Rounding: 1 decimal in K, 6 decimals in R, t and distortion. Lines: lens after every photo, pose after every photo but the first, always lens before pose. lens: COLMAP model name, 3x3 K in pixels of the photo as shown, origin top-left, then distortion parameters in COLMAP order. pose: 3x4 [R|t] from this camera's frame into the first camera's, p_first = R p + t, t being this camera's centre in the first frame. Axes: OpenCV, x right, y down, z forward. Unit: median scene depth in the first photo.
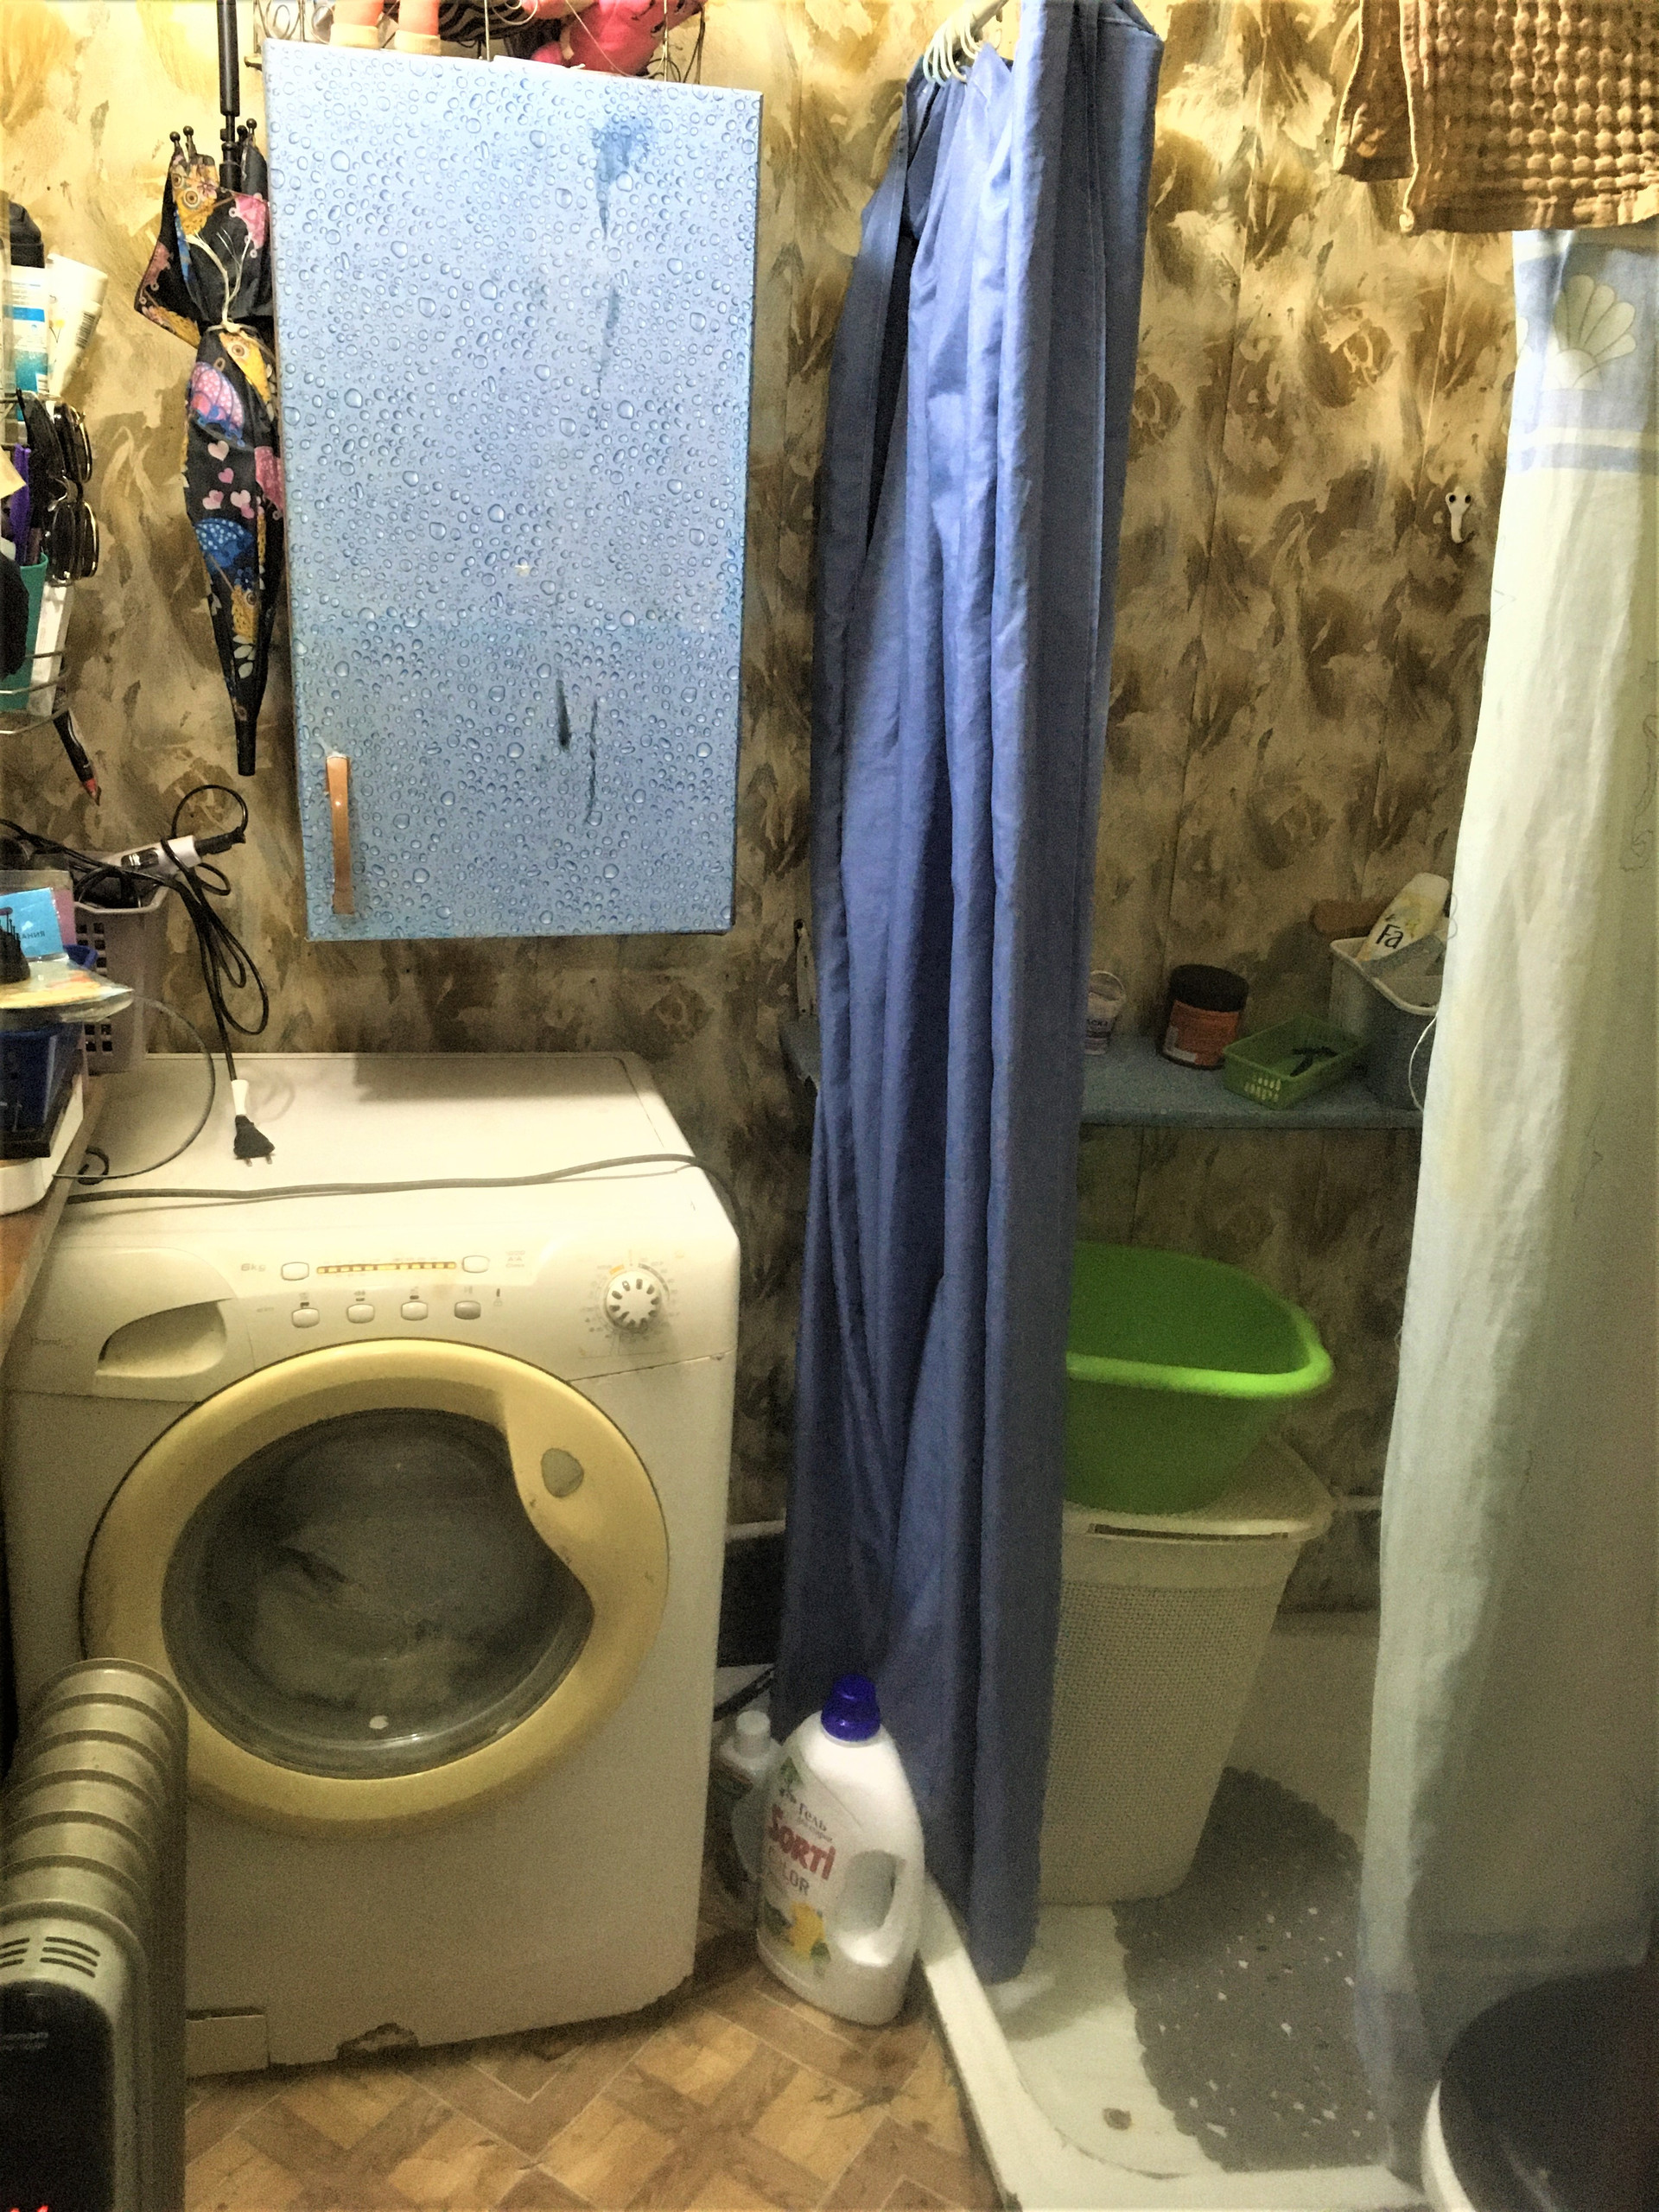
lens RADIAL K [[1866.0, 0, 831.7], [0, 1866.0, 1115.2], [0, 0, 1]] dist [0.075668, -0.097270]
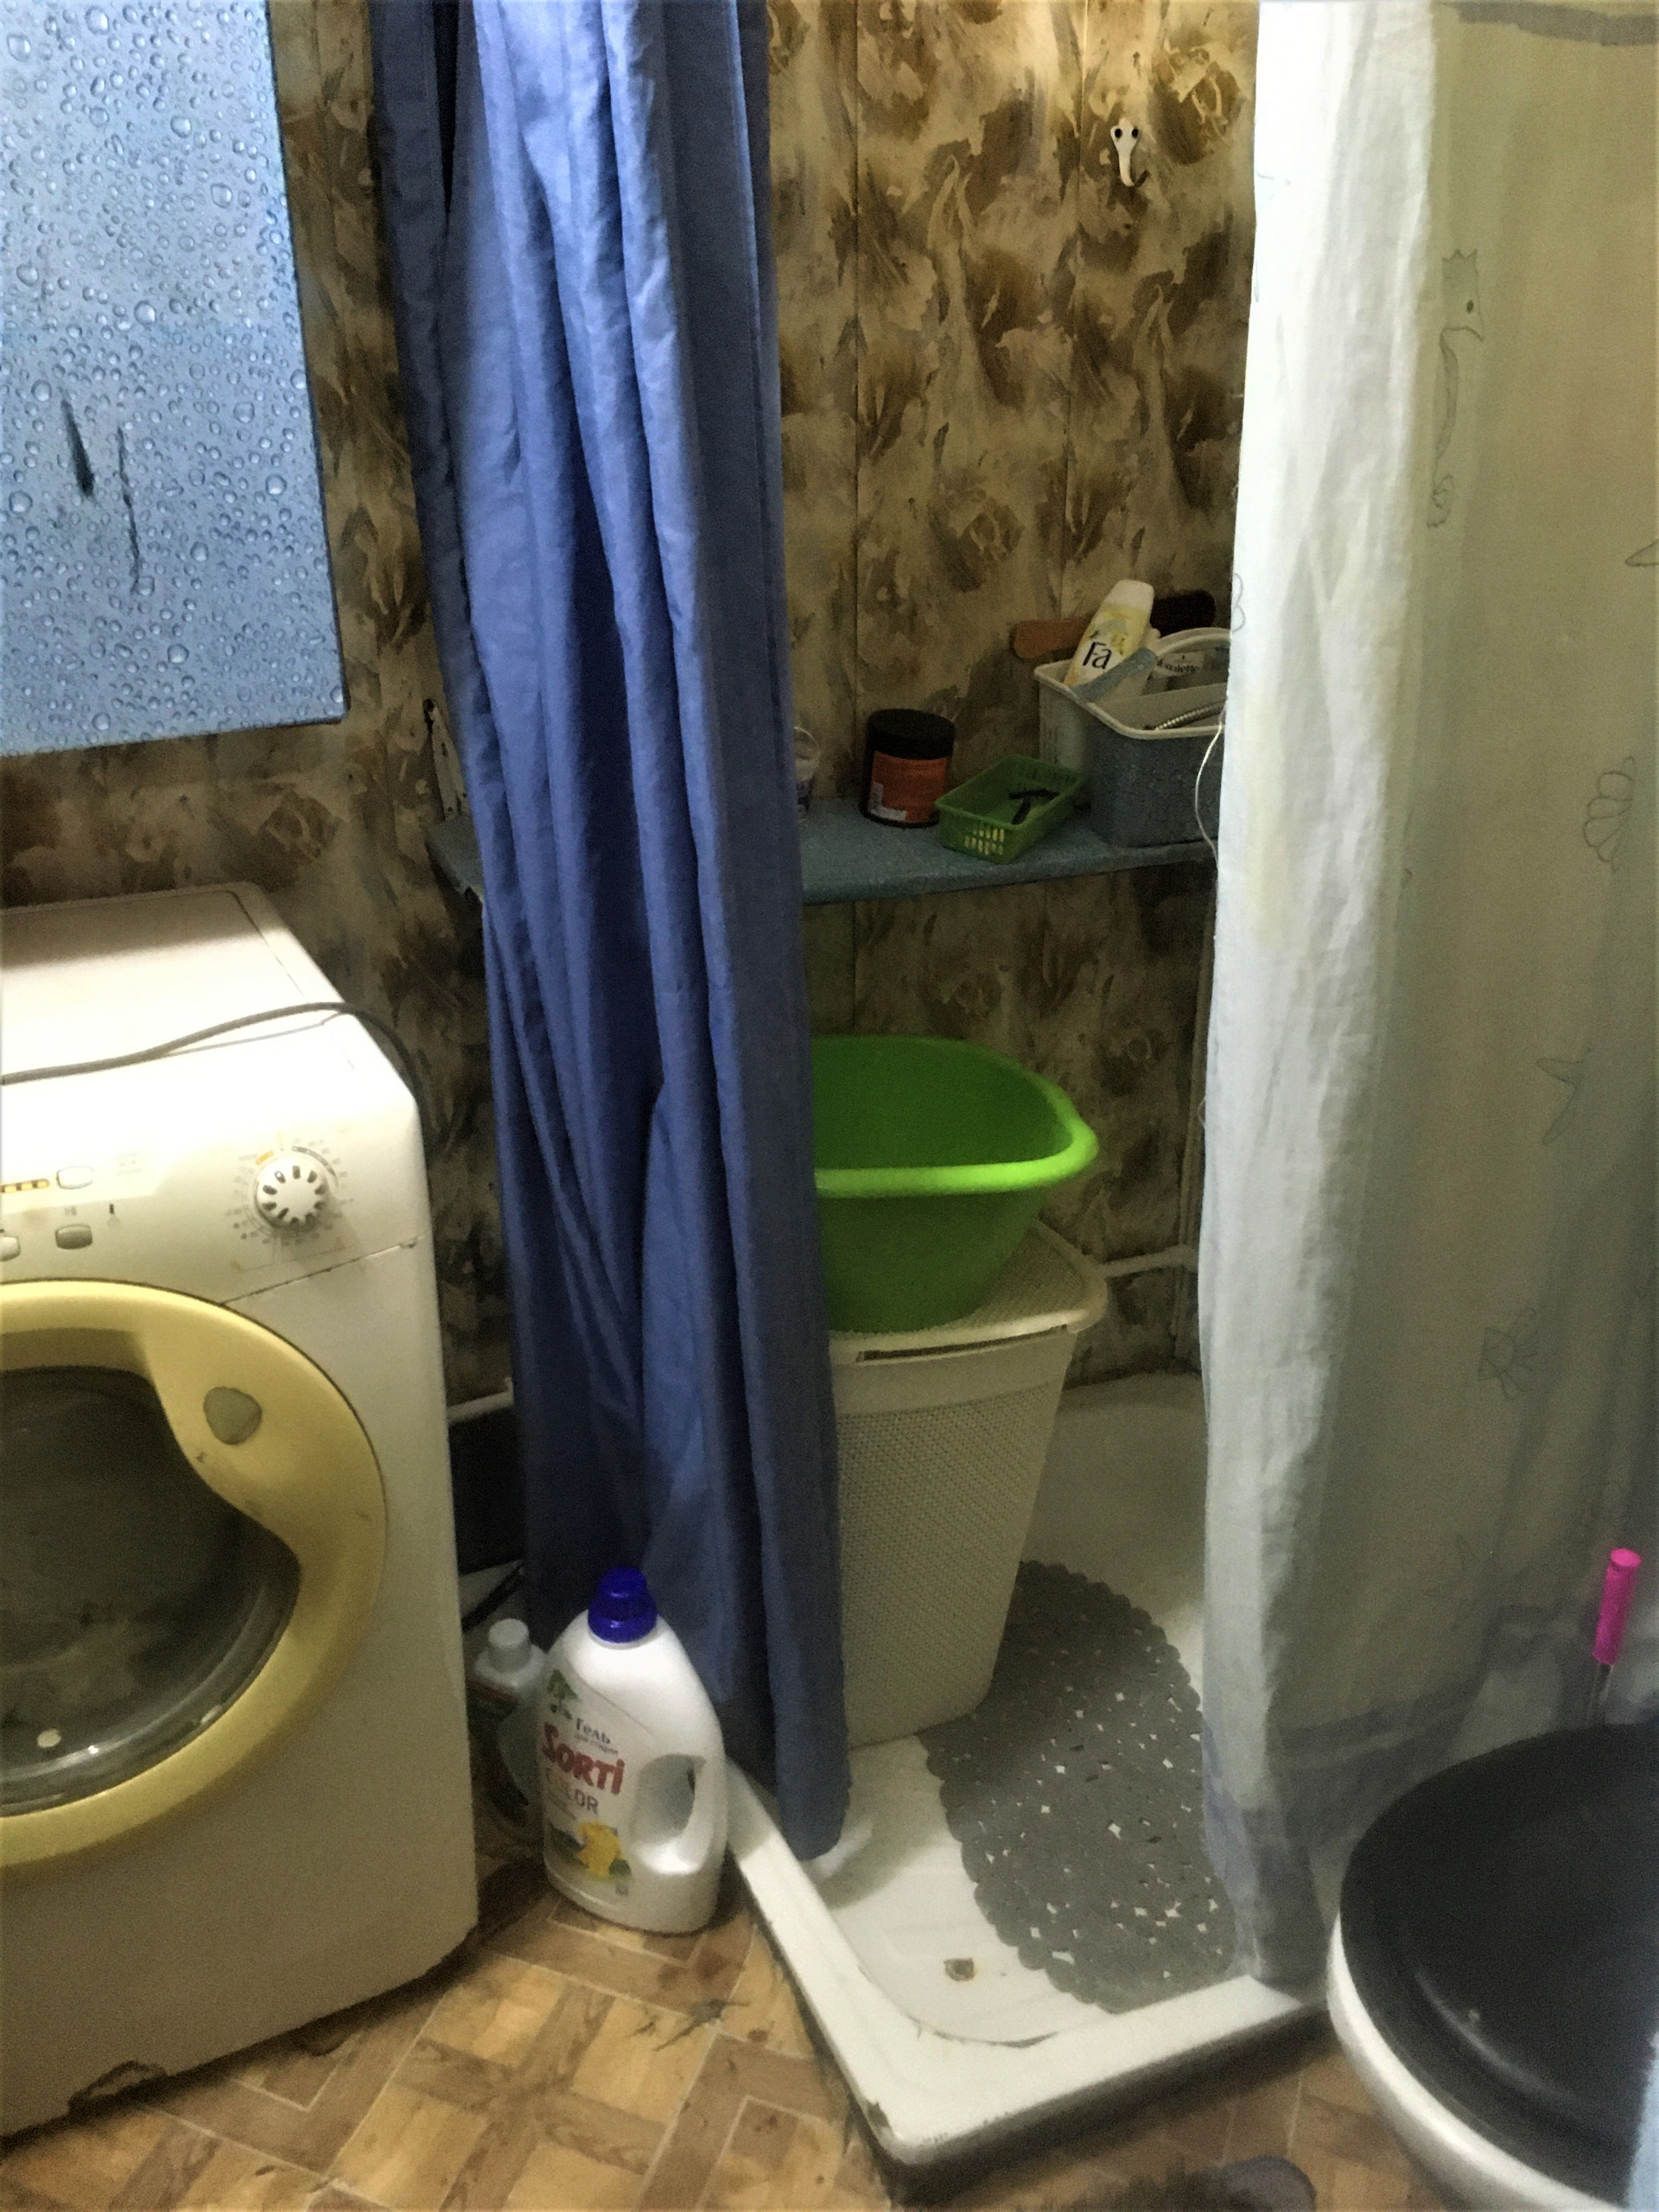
lens RADIAL K [[1866.0, 0, 831.7], [0, 1866.0, 1115.2], [0, 0, 1]] dist [0.075668, -0.097270]
pose [[0.976224, -0.136864, 0.168094, -0.009110], [0.116932, 0.985459, 0.123278, -0.004710], [-0.182522, -0.100691, 0.978032, 0.144898]]
